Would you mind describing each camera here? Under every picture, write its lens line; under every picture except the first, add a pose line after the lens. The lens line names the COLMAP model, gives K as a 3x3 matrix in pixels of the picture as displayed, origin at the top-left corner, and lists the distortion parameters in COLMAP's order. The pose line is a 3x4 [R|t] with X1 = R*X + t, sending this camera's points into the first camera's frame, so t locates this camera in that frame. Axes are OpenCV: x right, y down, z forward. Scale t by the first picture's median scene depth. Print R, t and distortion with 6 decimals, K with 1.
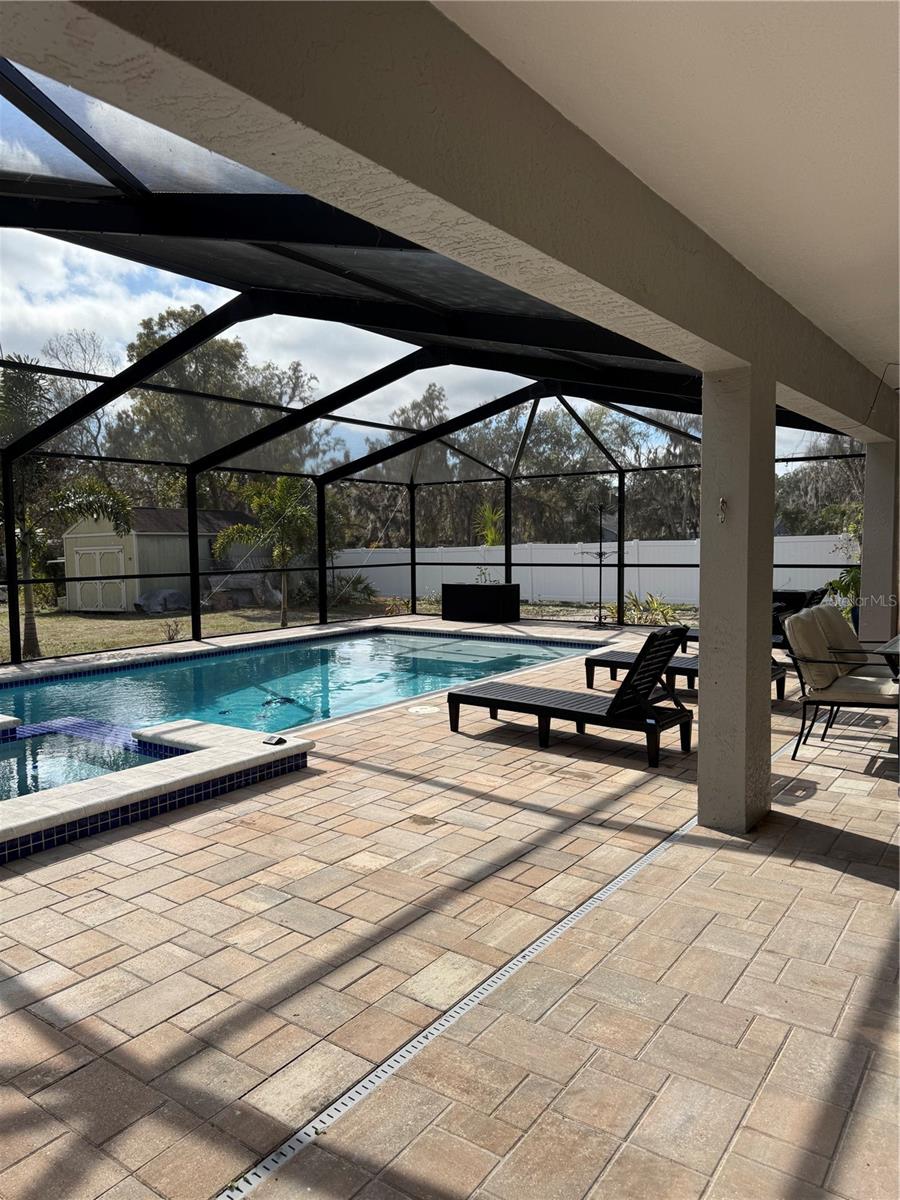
lens RADIAL K [[841.7, 0, 476.7], [0, 841.7, 615.5], [0, 0, 1]] dist [0.140365, -0.241097]
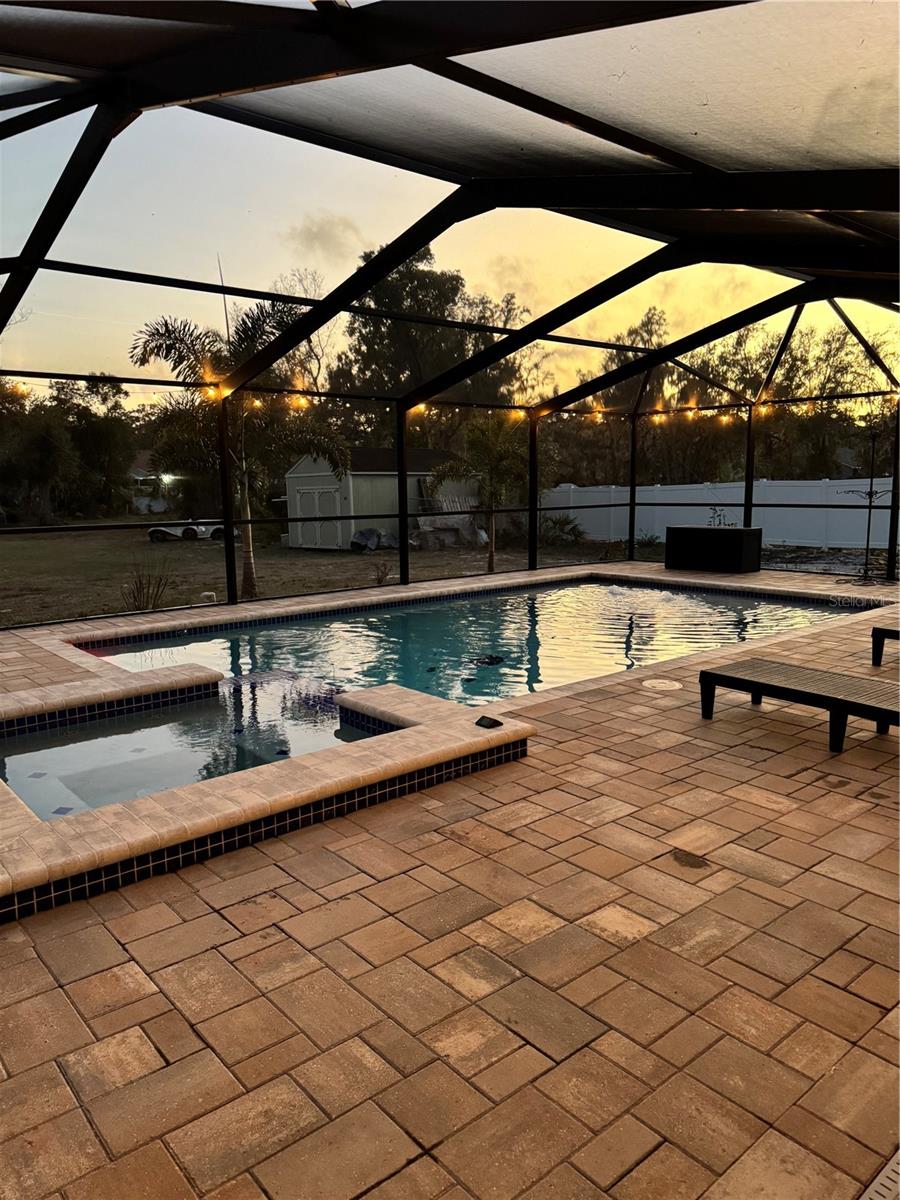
lens RADIAL K [[840.4, 0, 445.7], [0, 840.4, 604.0], [0, 0, 1]] dist [0.122628, -0.240116]
pose [[0.963524, 0.038427, -0.264847, -0.031158], [-0.022994, 0.997865, 0.061129, -0.007441], [0.266631, -0.052810, 0.962351, 0.097188]]
